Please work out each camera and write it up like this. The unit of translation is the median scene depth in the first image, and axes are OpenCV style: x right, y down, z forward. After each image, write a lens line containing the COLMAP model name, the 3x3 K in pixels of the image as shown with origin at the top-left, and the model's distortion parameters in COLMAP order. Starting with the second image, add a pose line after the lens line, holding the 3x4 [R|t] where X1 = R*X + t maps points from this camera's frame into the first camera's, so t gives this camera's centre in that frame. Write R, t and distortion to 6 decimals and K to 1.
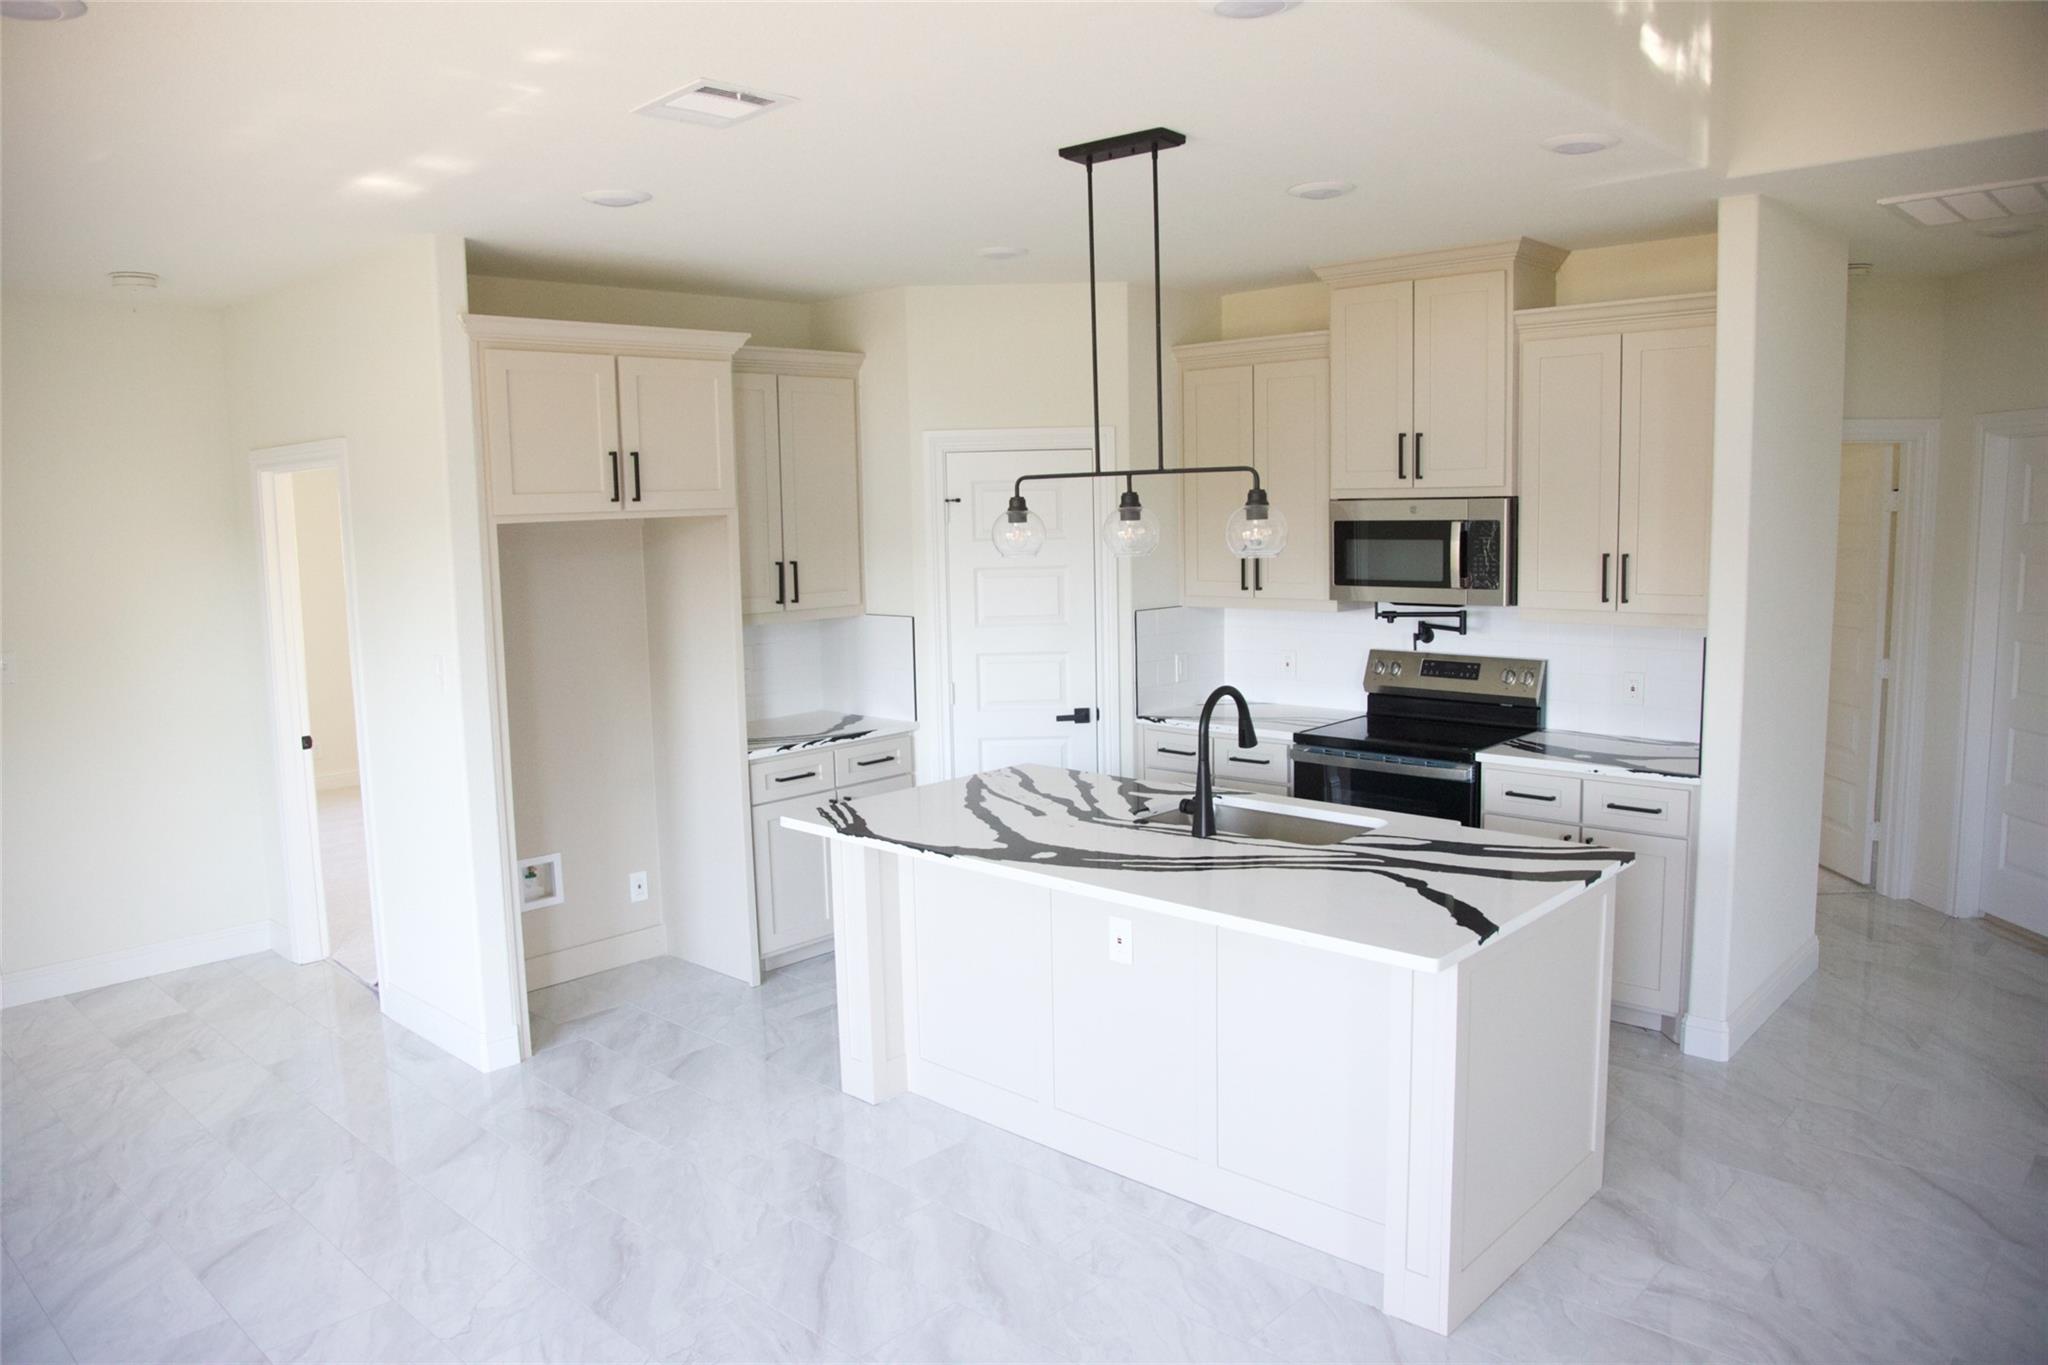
lens RADIAL K [[1416.6, 0, 1024.0], [0, 1416.6, 682.5], [0, 0, 1]] dist [-0.118428, 0.072953]
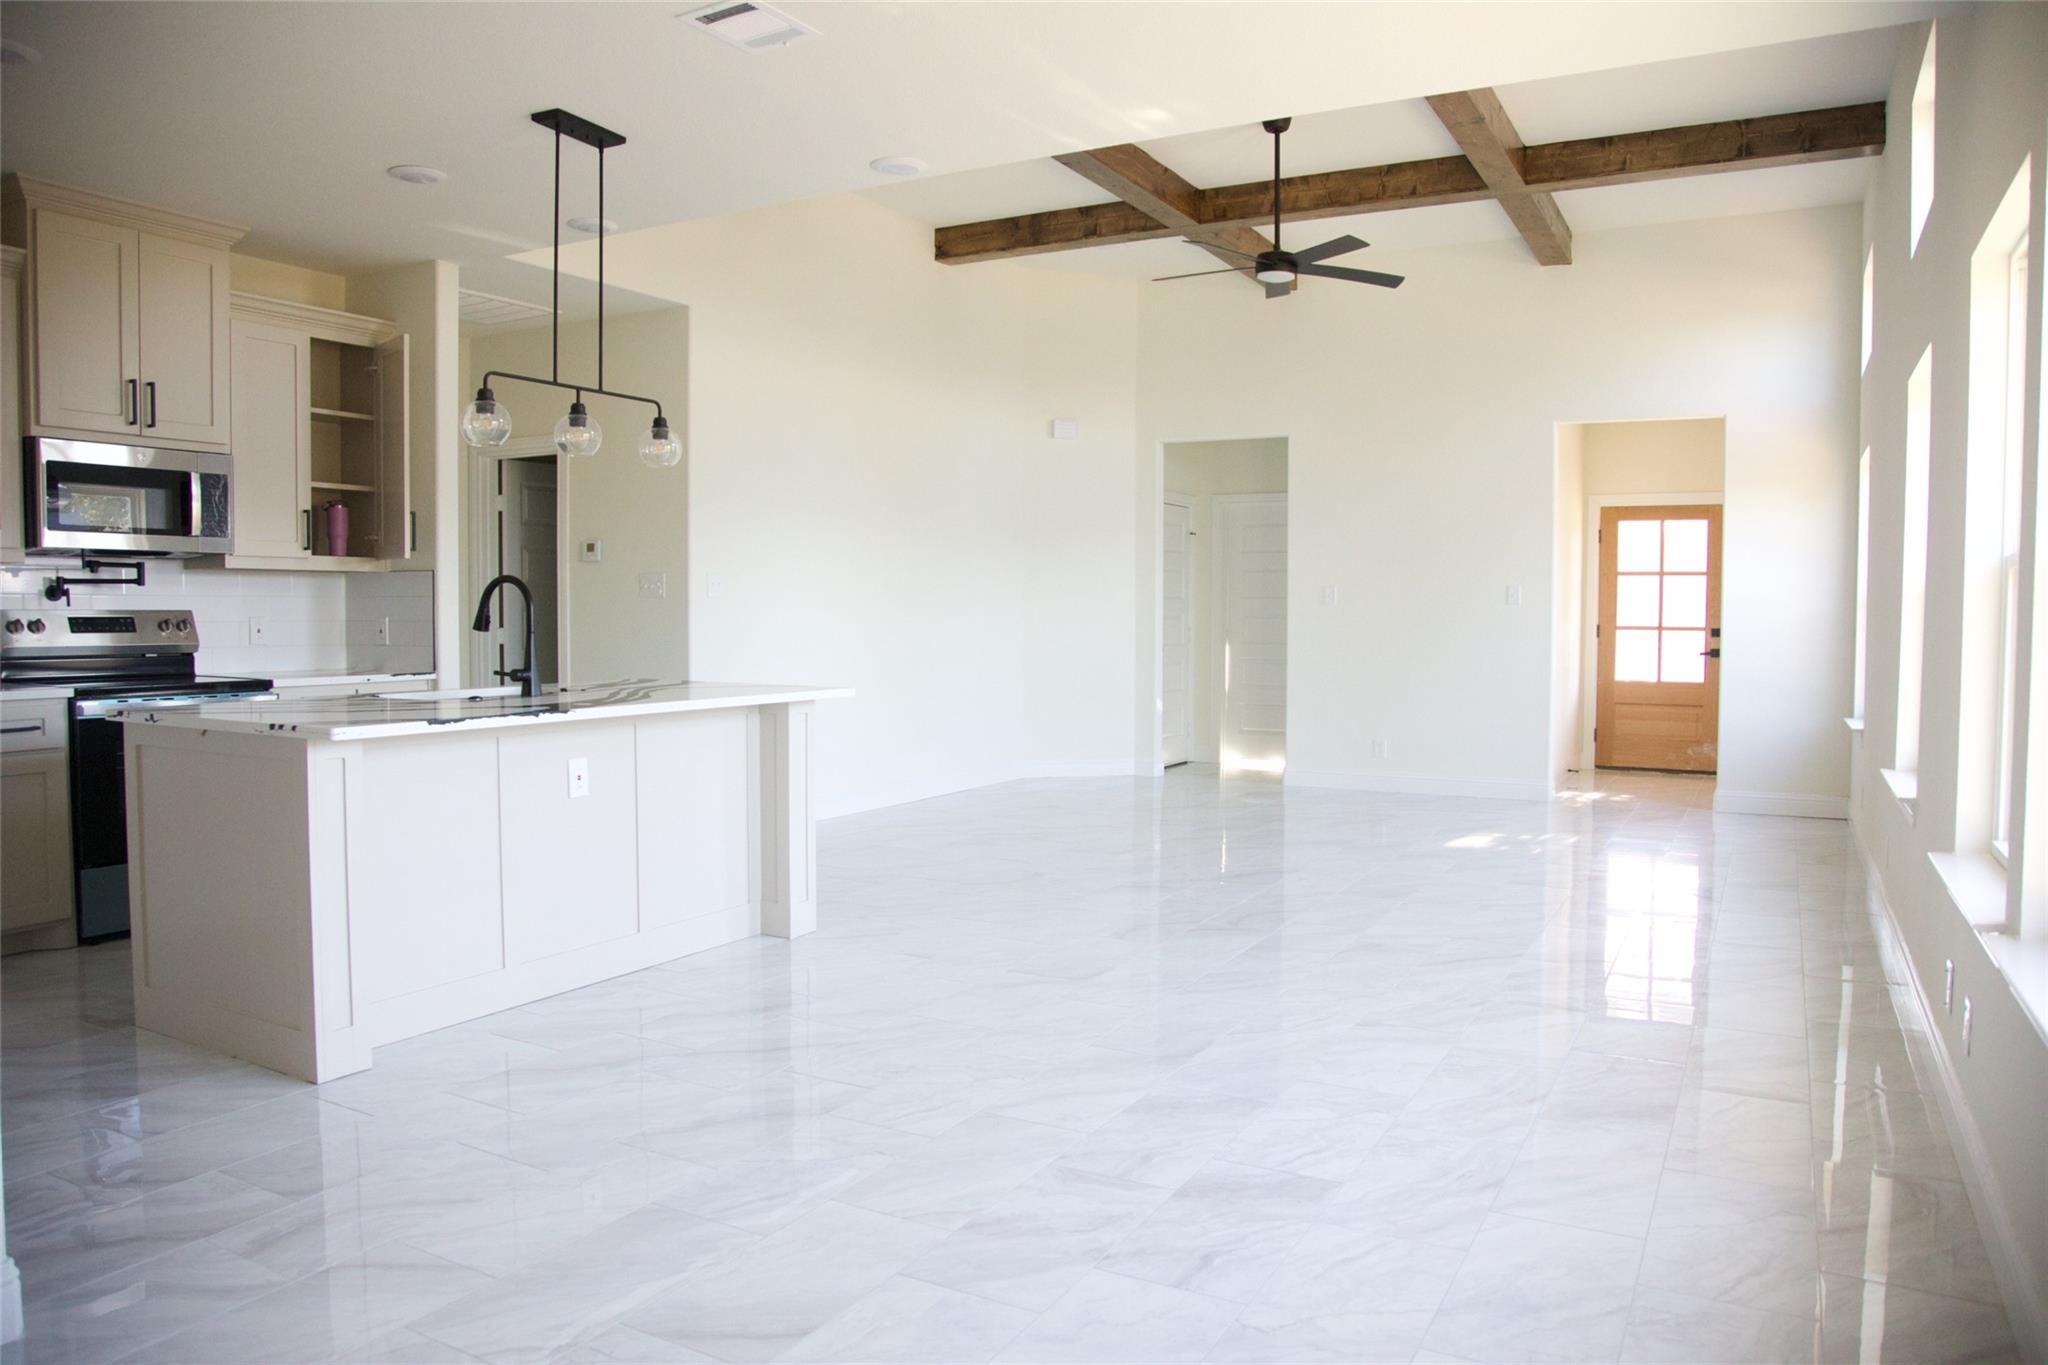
lens RADIAL K [[1398.3, 0, 1024.0], [0, 1398.3, 682.5], [0, 0, 1]] dist [-0.128136, 0.076366]
pose [[-0.245958, -0.029219, 0.968840, -0.849963], [0.121922, 0.990674, 0.060830, 0.058451], [-0.961582, 0.133085, -0.240102, 0.671438]]
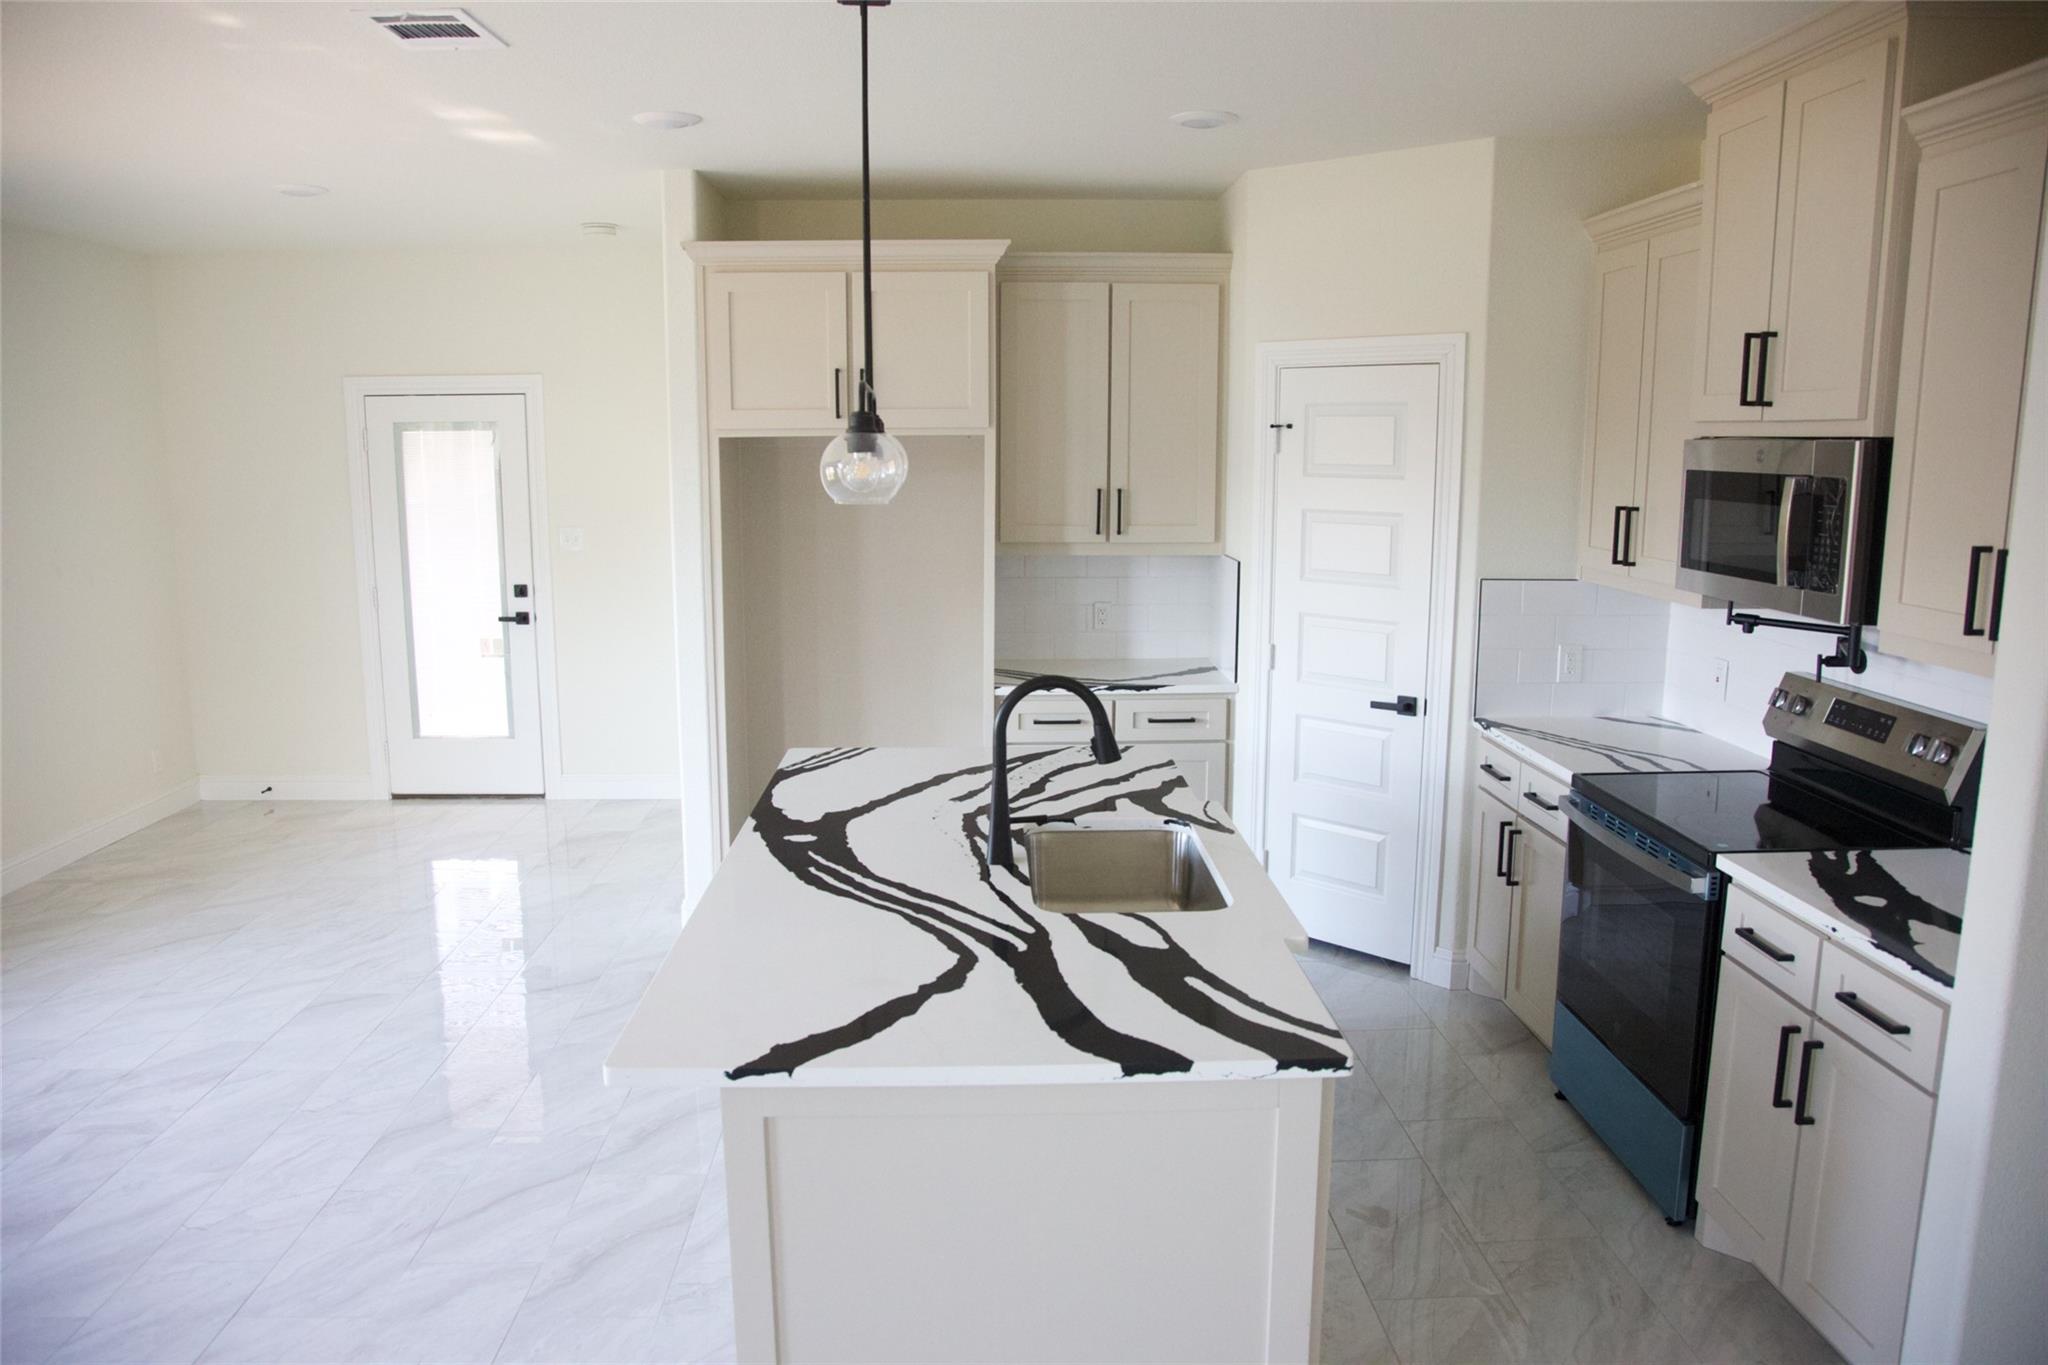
lens RADIAL K [[1416.6, 0, 1024.0], [0, 1416.6, 682.5], [0, 0, 1]] dist [-0.118428, 0.072953]
pose [[0.709038, 0.142523, -0.690618, 0.504941], [-0.104519, 0.989786, 0.096955, -0.050582], [0.697382, 0.003438, 0.716692, 0.348442]]
